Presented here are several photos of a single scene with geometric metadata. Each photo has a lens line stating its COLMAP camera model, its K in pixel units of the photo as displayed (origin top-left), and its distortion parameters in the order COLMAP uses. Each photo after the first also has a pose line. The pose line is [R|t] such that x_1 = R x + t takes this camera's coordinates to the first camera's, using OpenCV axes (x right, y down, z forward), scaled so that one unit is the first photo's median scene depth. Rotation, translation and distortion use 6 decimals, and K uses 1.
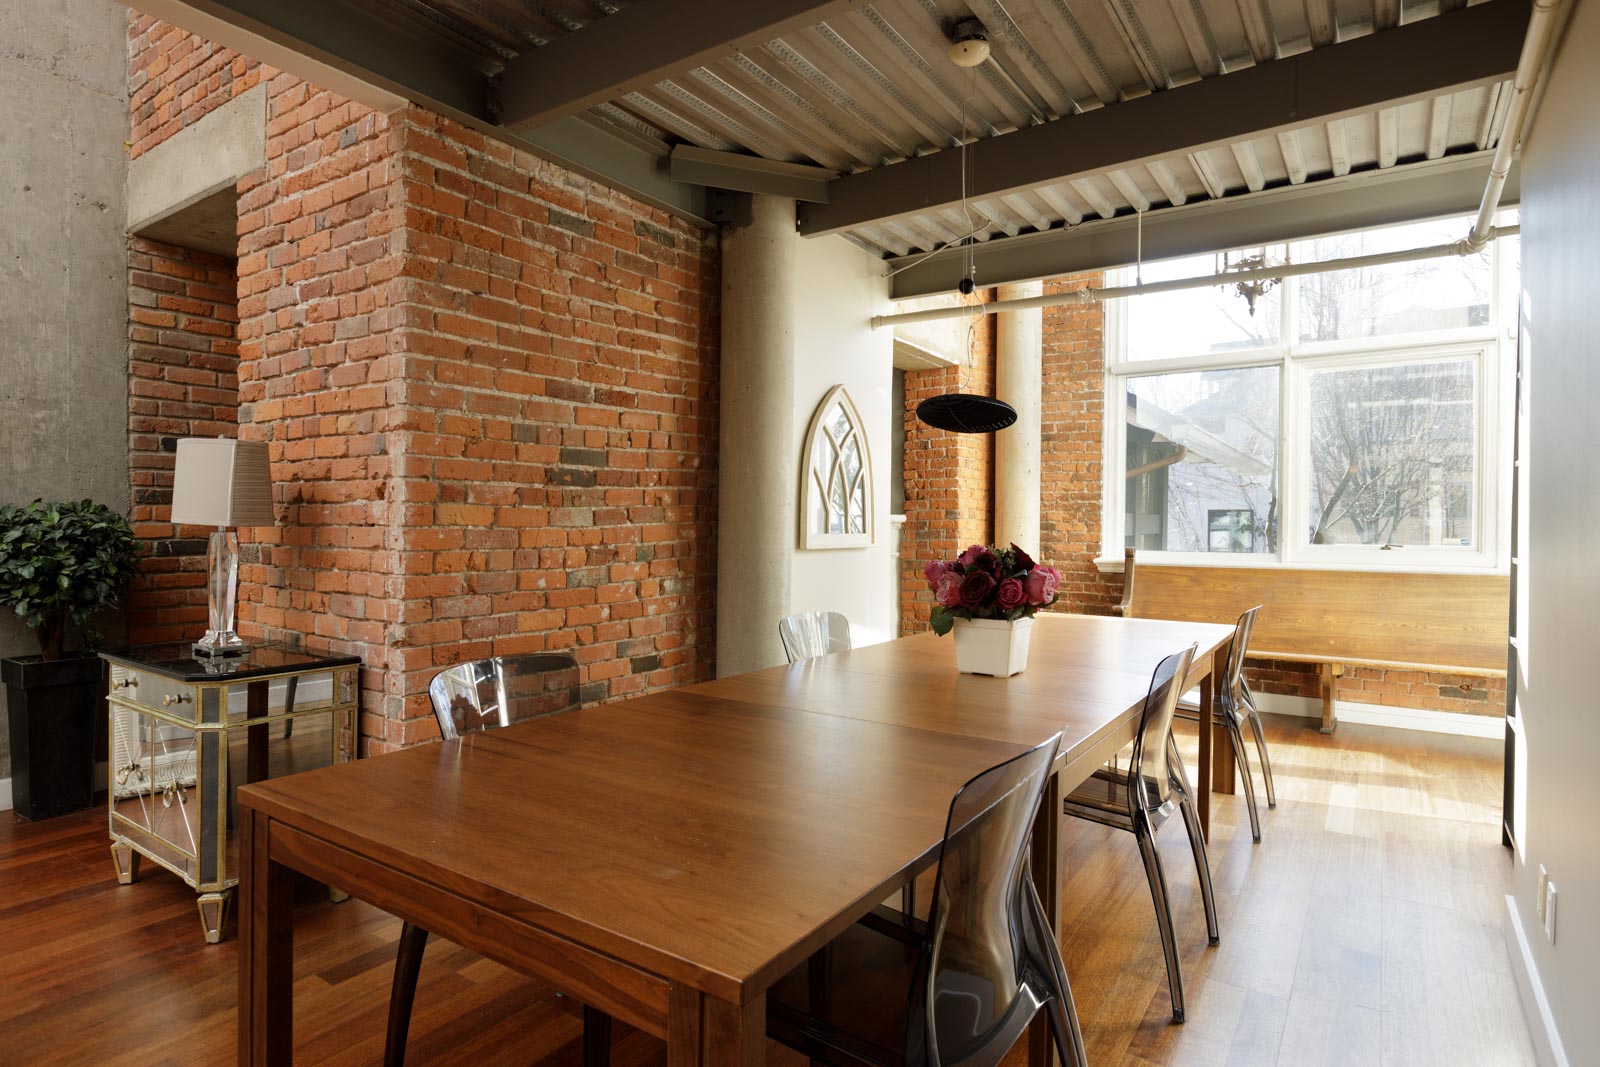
lens RADIAL K [[874.6, 0, 792.5], [0, 874.6, 532.7], [0, 0, 1]] dist [0.004784, 0.000441]
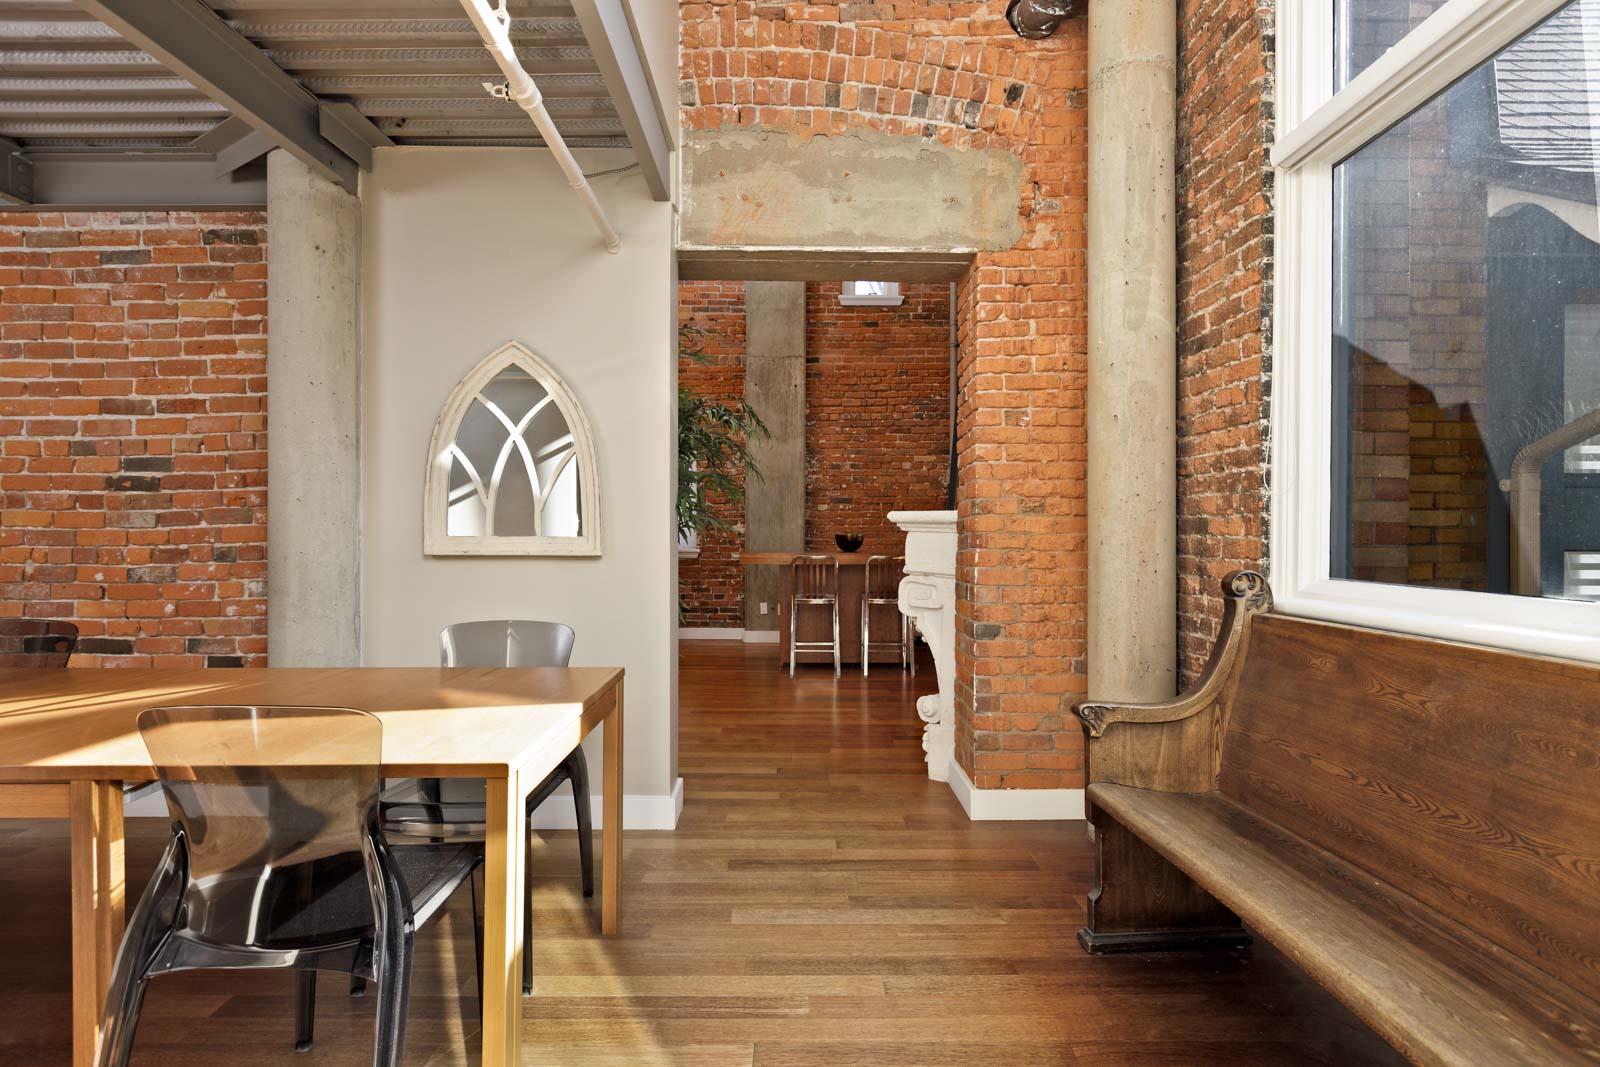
lens RADIAL K [[844.7, 0, 799.3], [0, 844.7, 538.8], [0, 0, 1]] dist [0.000487, 0.000516]
pose [[0.555567, -0.004962, -0.831457, 1.113448], [-0.007484, 0.999912, -0.010968, 0.012781], [0.831438, 0.012316, 0.555481, 1.108450]]
